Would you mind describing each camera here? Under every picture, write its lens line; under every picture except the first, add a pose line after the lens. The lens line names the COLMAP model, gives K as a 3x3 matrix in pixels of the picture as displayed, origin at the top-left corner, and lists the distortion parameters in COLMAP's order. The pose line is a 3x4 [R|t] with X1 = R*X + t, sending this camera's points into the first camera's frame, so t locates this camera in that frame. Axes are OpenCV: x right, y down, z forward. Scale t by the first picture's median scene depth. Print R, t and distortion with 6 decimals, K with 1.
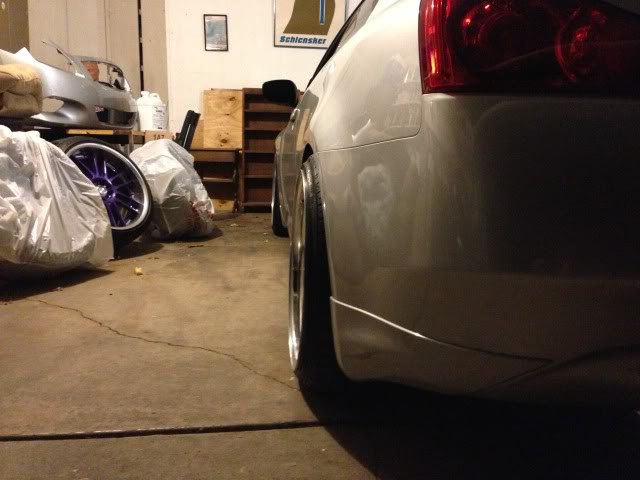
lens RADIAL K [[582.4, 0, 320.0], [0, 582.4, 240.0], [0, 0, 1]] dist [0.121970, -0.188418]
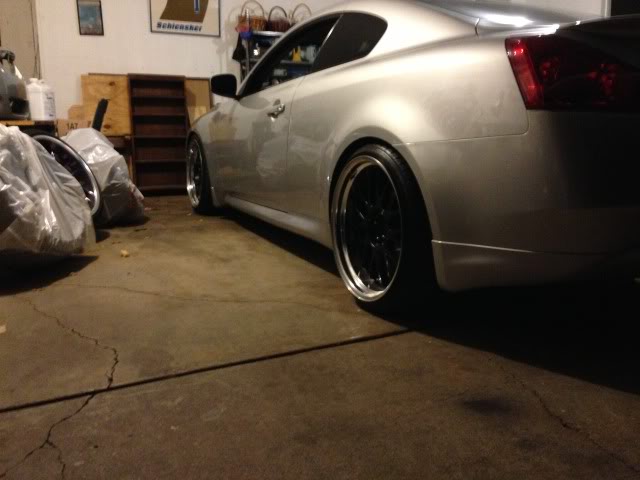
lens RADIAL K [[582.4, 0, 320.0], [0, 582.4, 240.0], [0, 0, 1]] dist [0.121970, -0.188418]
pose [[0.946547, -0.082941, 0.311720, -0.237578], [0.071374, 0.996277, 0.048356, 0.000765], [-0.314570, -0.023523, 0.948943, -0.112208]]
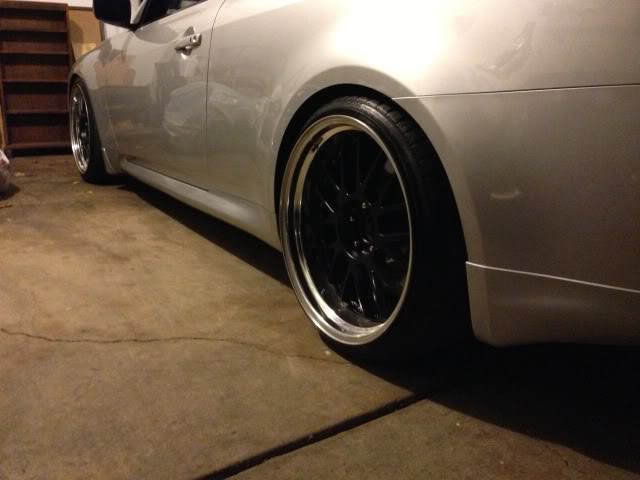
lens RADIAL K [[582.4, 0, 320.0], [0, 582.4, 240.0], [0, 0, 1]] dist [0.121970, -0.188418]
pose [[0.890509, -0.125312, 0.437368, -0.187378], [0.071236, 0.987867, 0.137997, -0.025353], [-0.449355, -0.091731, 0.888631, 0.099261]]
